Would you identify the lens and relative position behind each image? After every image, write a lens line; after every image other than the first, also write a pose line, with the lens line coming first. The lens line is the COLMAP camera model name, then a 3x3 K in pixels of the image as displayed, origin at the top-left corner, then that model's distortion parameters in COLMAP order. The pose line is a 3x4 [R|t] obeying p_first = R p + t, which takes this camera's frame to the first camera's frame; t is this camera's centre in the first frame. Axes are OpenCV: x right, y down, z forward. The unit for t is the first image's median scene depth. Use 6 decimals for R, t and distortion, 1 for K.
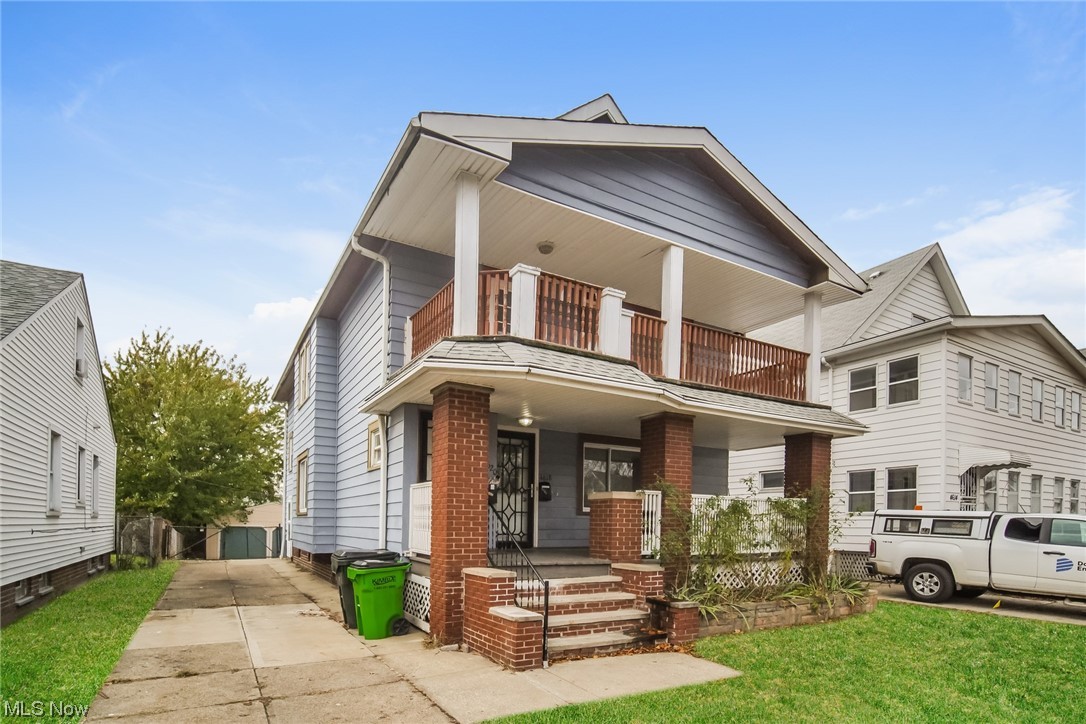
lens RADIAL K [[482.2, 0, 541.5], [0, 482.2, 356.9], [0, 0, 1]] dist [-0.008657, 0.000010]
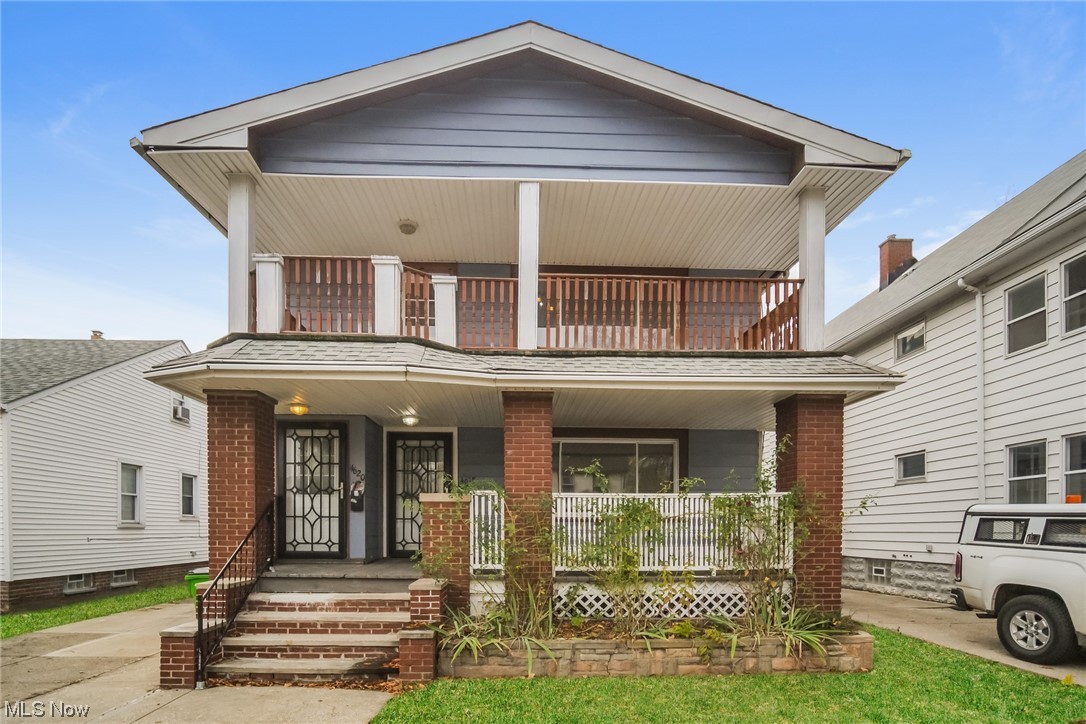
lens RADIAL K [[495.6, 0, 543.0], [0, 495.6, 371.2], [0, 0, 1]] dist [-0.013570, 0.000301]
pose [[0.901078, -0.139317, -0.410669, 0.635193], [0.148335, 0.988887, -0.010001, 0.094530], [0.407498, -0.051905, 0.911730, 0.271098]]
